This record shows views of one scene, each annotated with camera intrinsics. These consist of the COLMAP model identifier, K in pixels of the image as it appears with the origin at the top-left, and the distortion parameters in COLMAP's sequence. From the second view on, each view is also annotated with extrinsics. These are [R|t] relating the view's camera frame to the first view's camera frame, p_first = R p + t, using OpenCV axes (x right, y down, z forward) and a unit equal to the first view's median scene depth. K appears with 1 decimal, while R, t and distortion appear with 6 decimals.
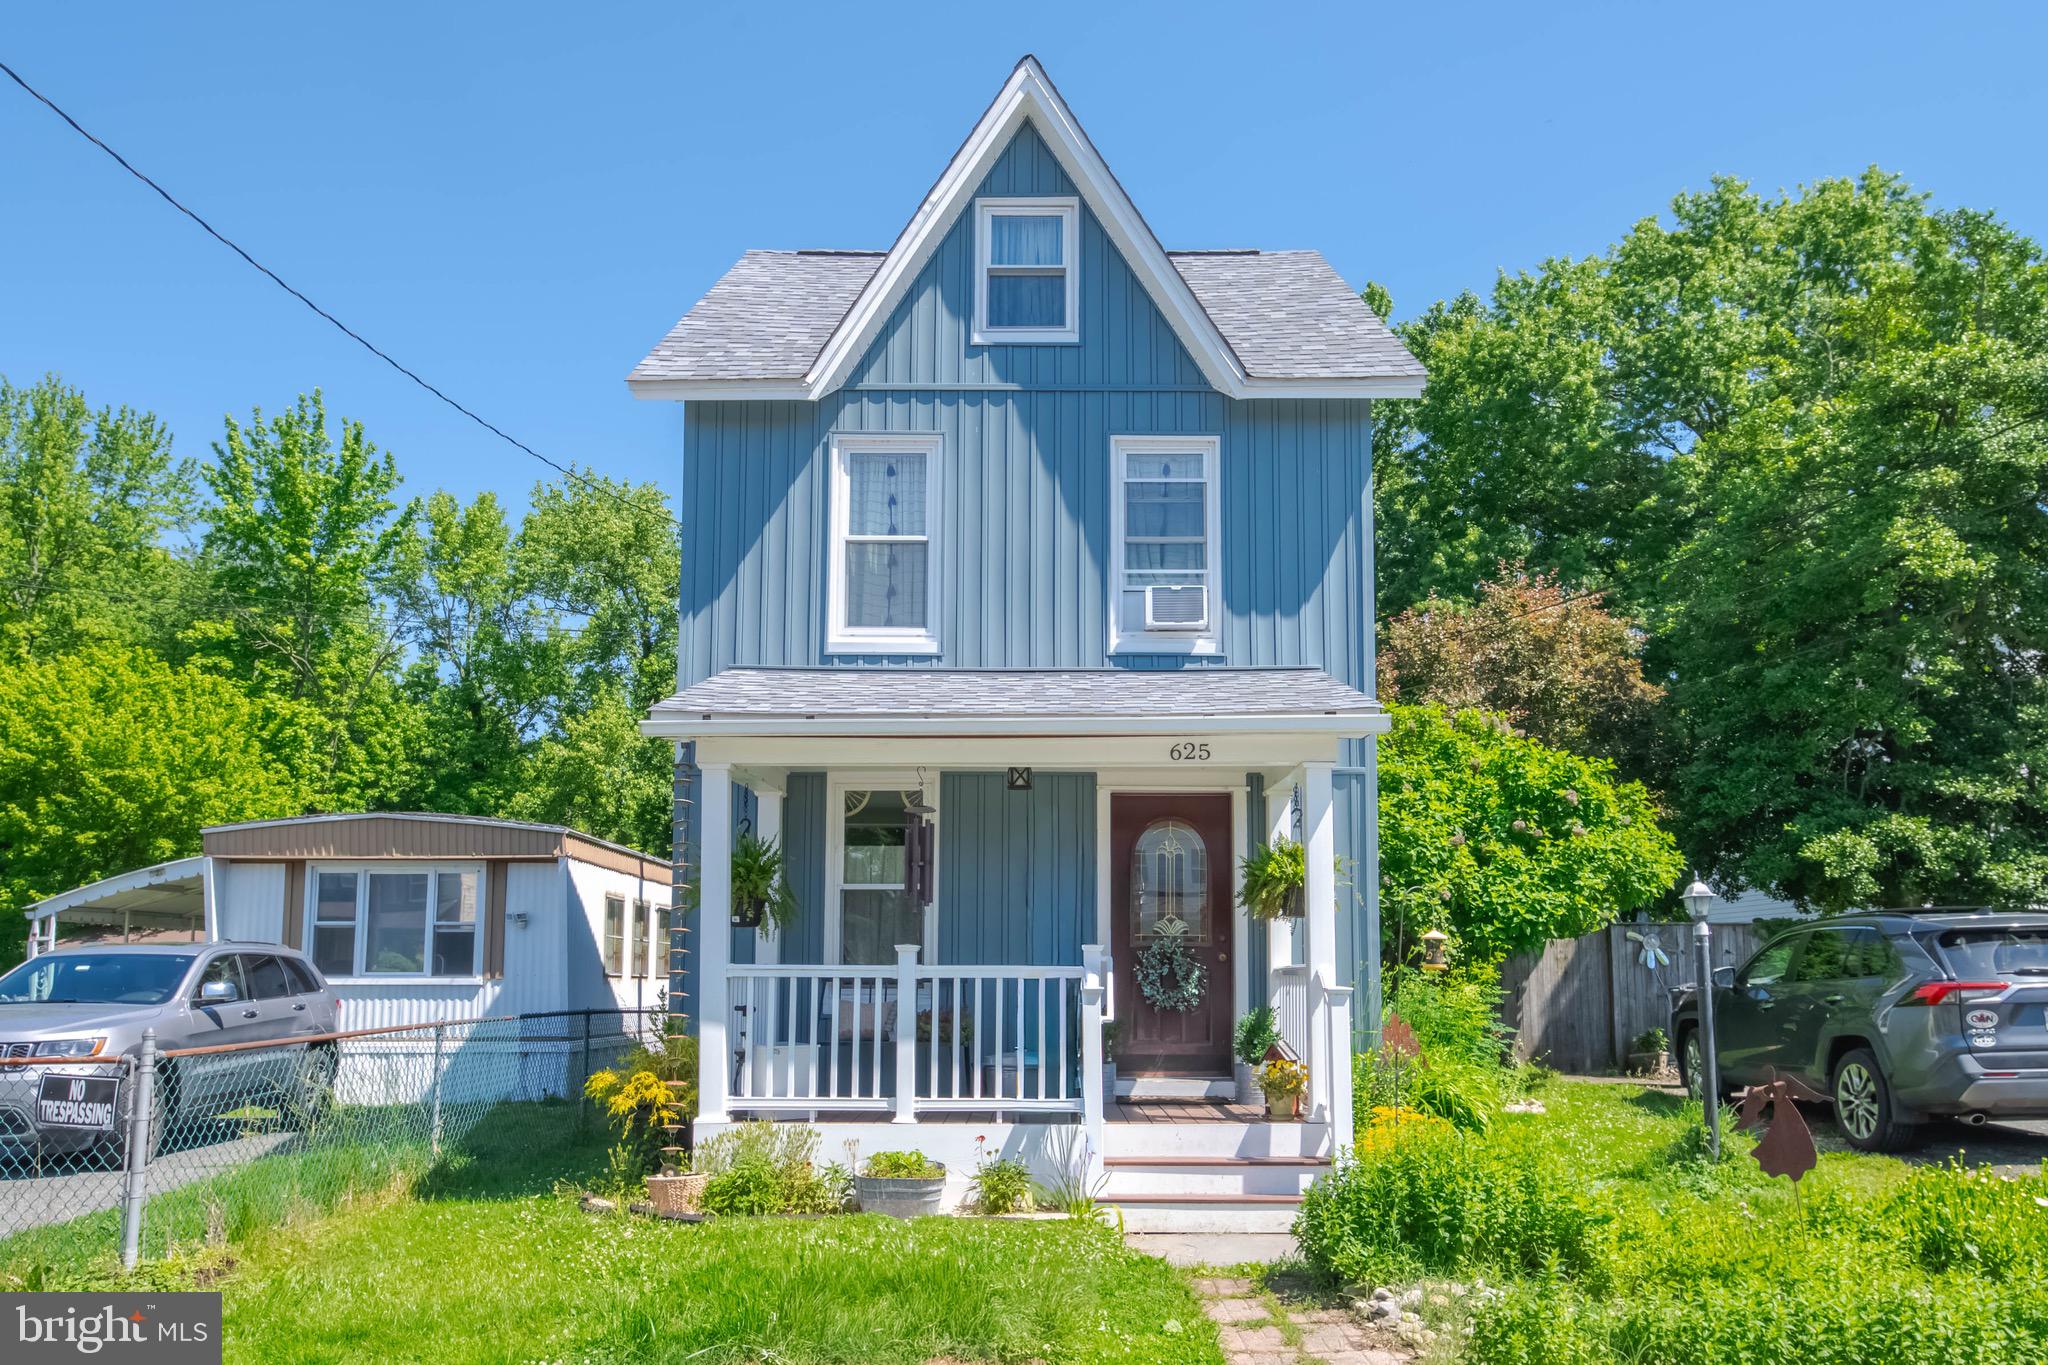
lens RADIAL K [[1460.5, 0, 1029.0], [0, 1460.5, 820.2], [0, 0, 1]] dist [0.028354, 0.001510]
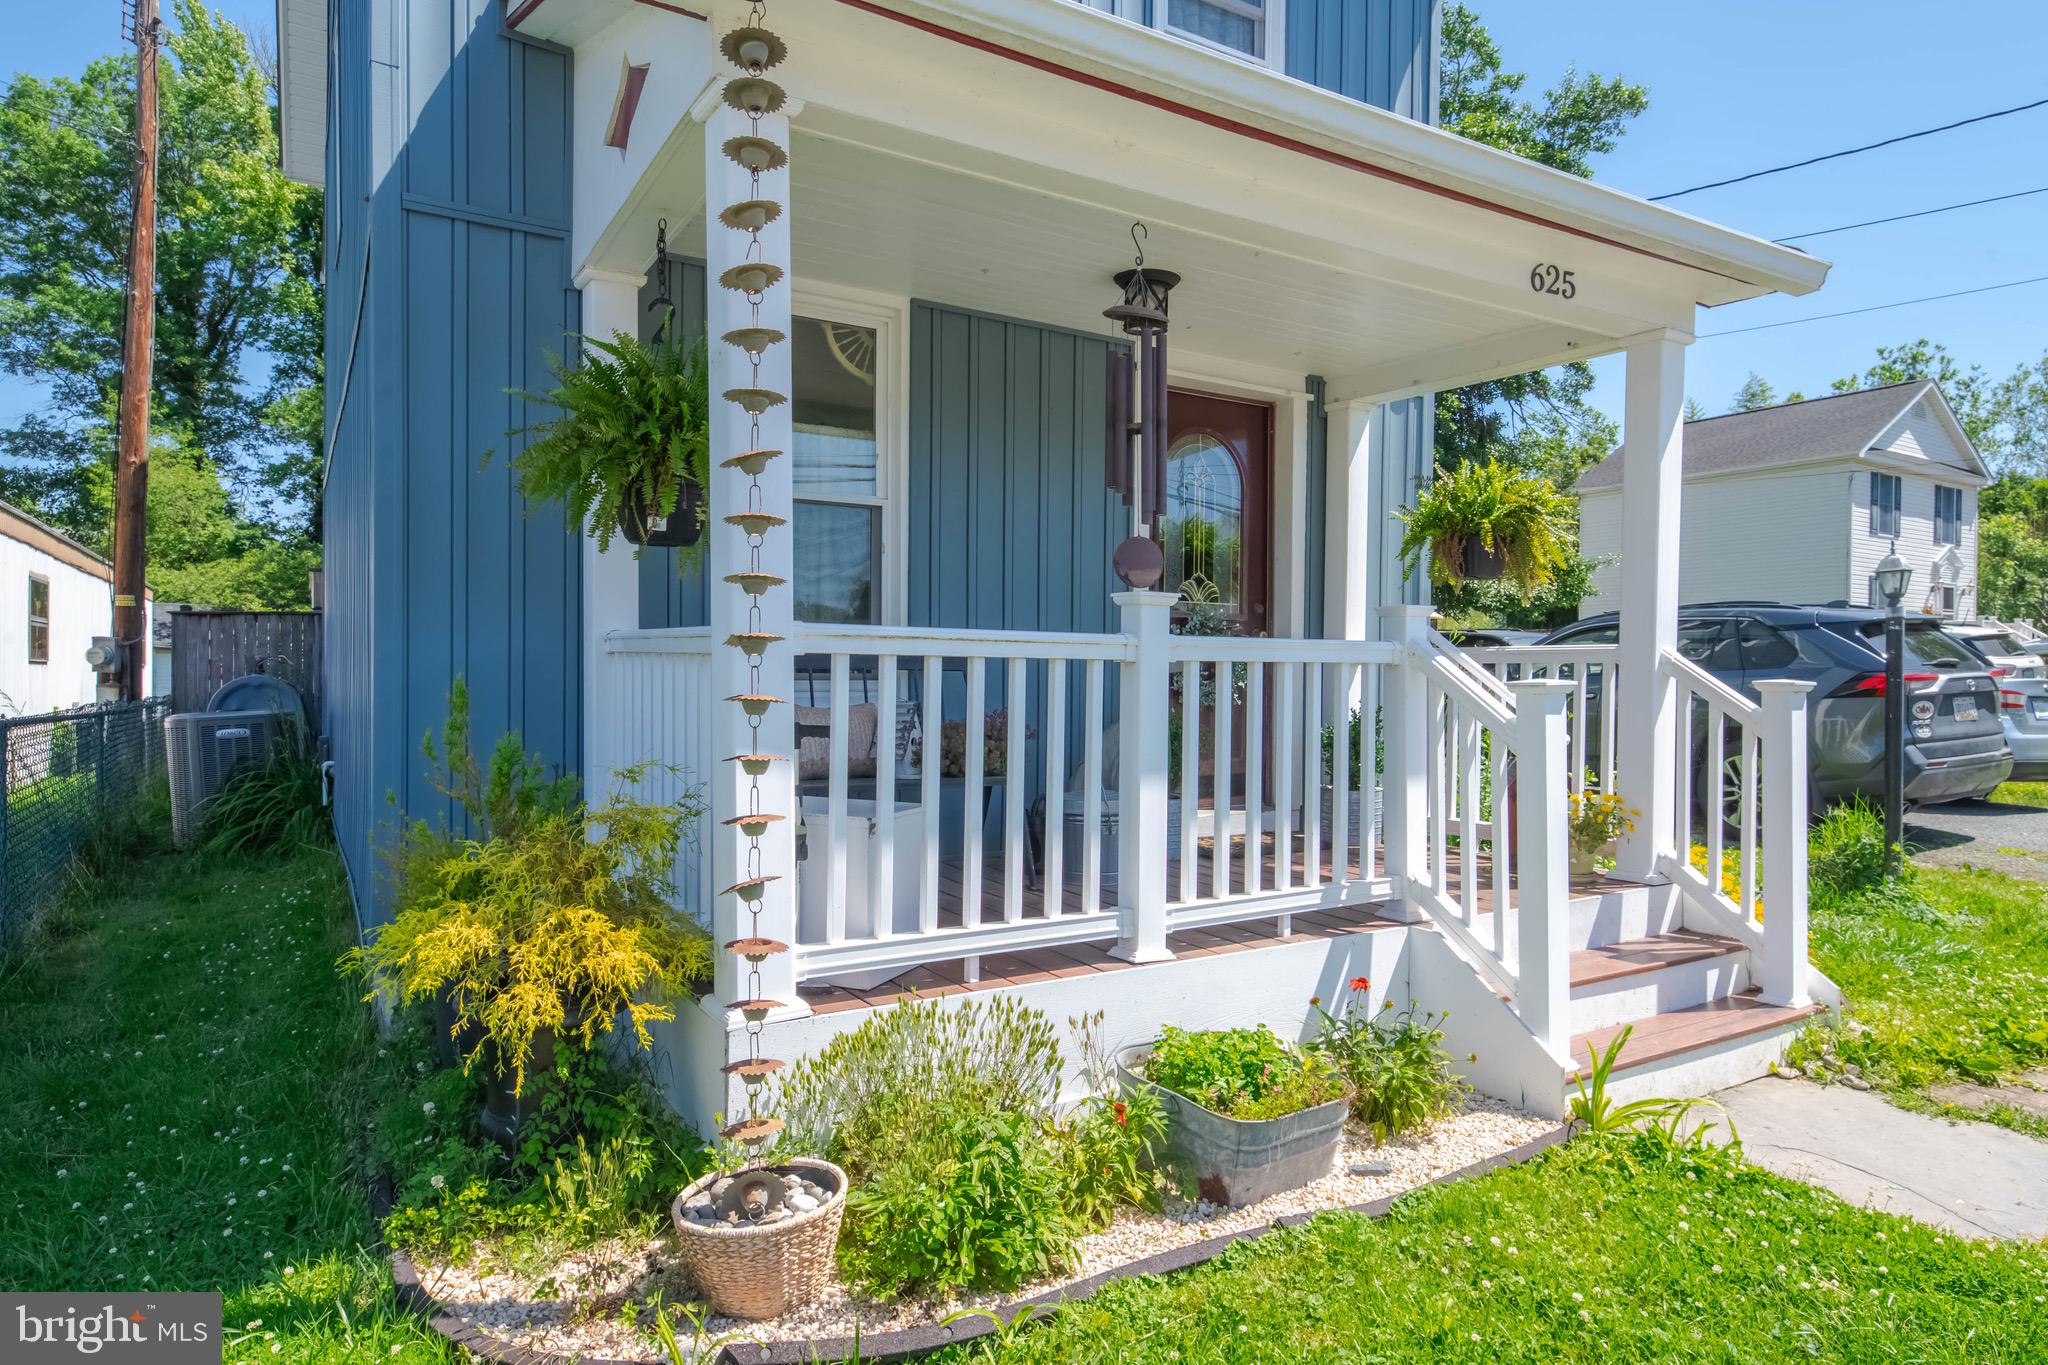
lens RADIAL K [[1176.8, 0, 1024.0], [0, 1176.8, 682.5], [0, 0, 1]] dist [0.016884, -0.001582]
pose [[0.849586, -0.000078, 0.527450, -0.257976], [-0.063369, 0.992742, 0.102216, 0.062791], [-0.523630, -0.120265, 0.843415, 0.558407]]
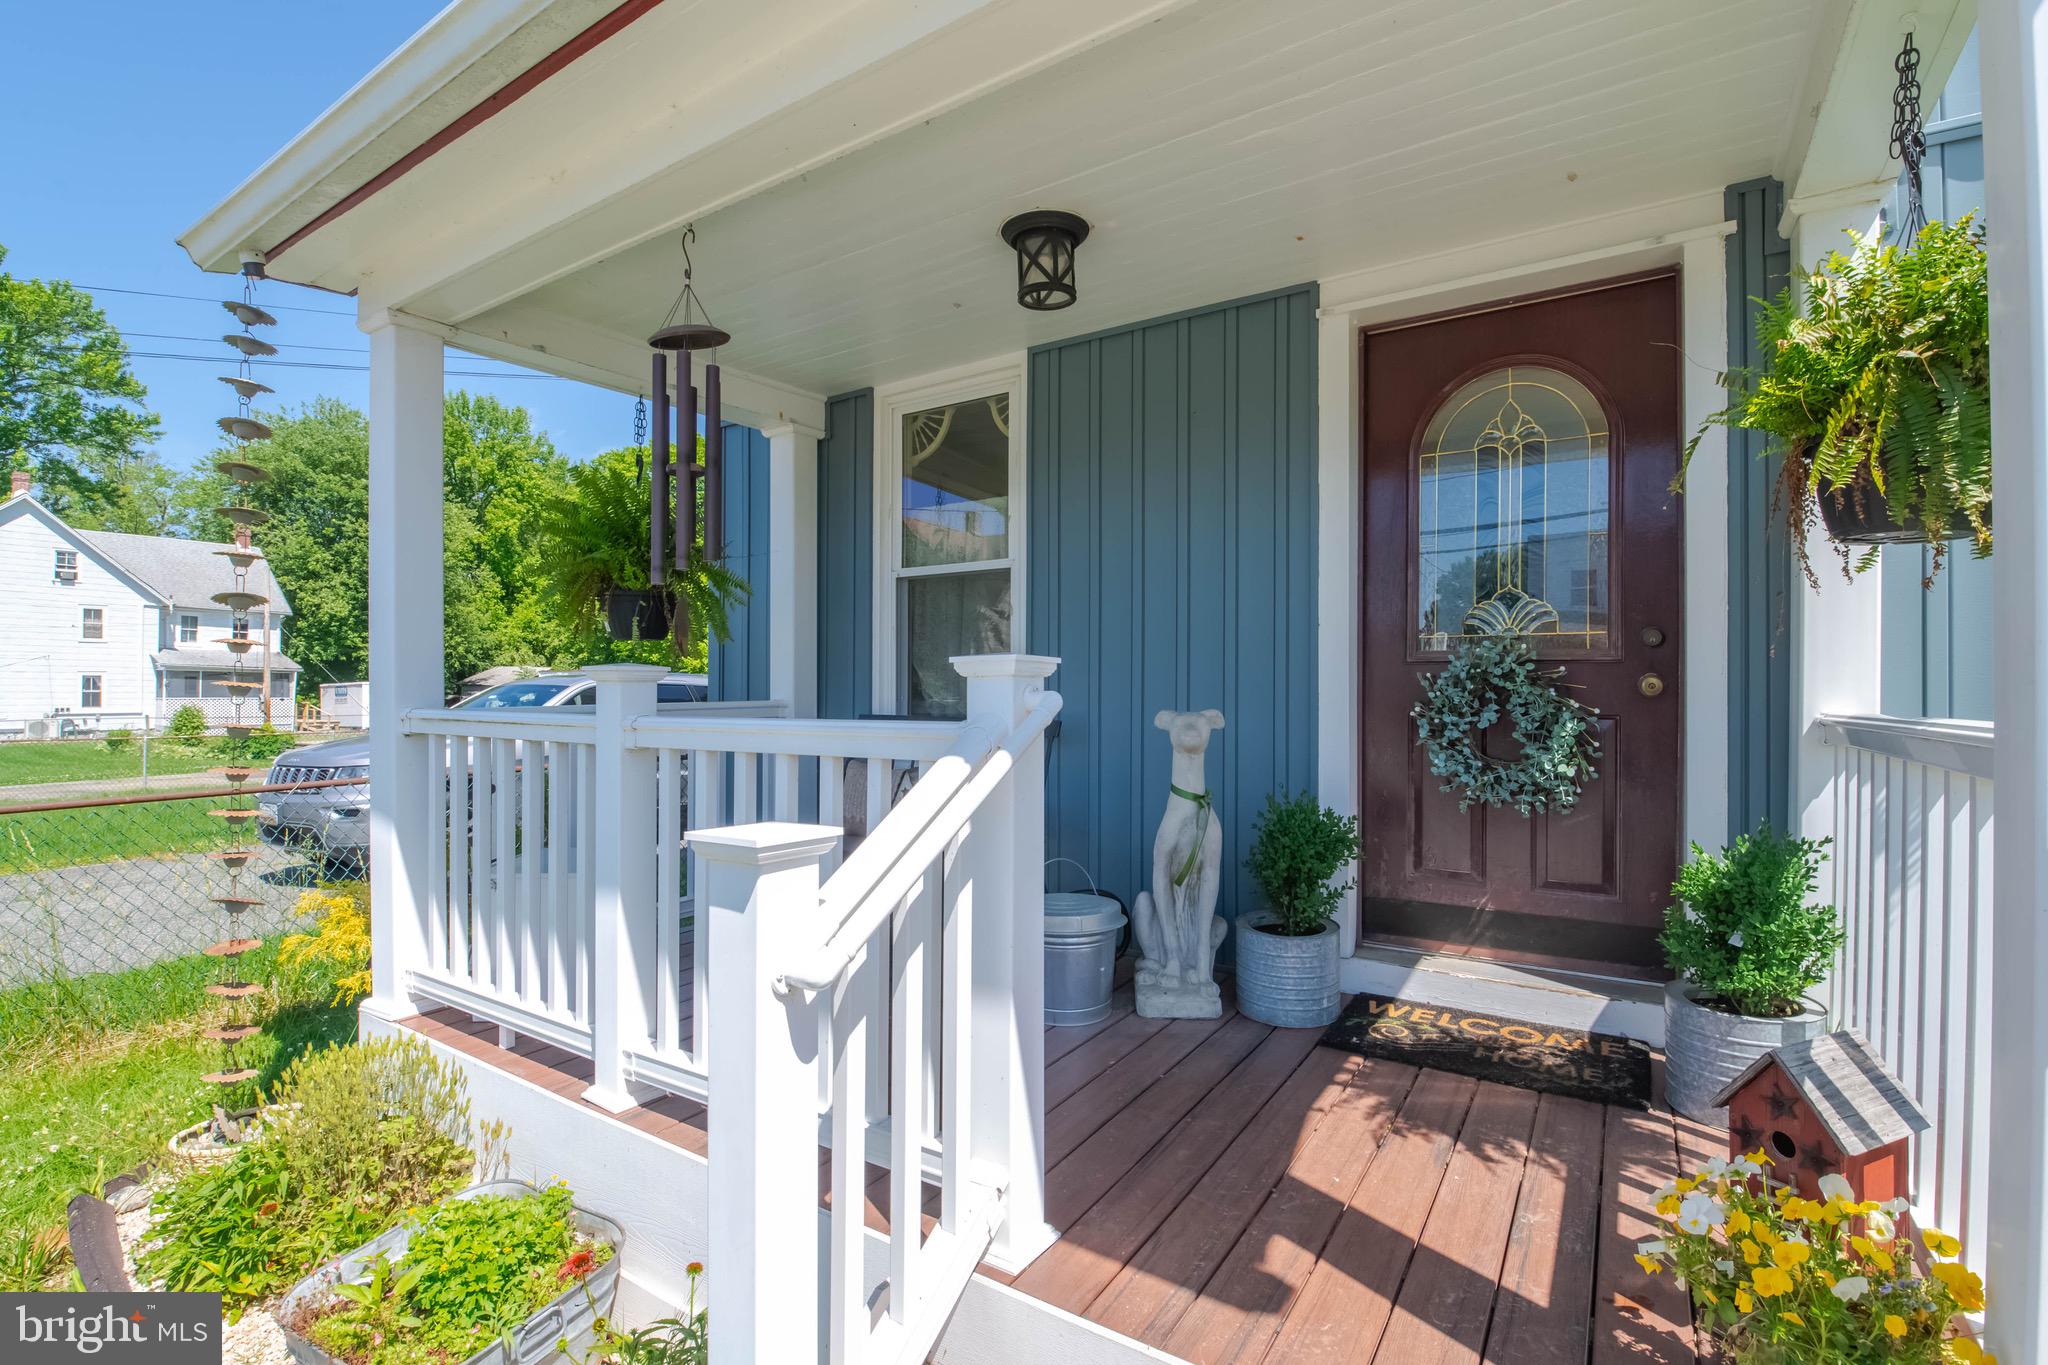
lens RADIAL K [[932.2, 0, 1024.0], [0, 932.2, 682.5], [0, 0, 1]] dist [-0.000963, -0.000307]
pose [[0.843130, -0.007610, -0.537656, 0.121229], [0.058461, 0.995270, 0.077588, 0.061673], [0.534523, -0.096849, 0.839587, 0.677674]]
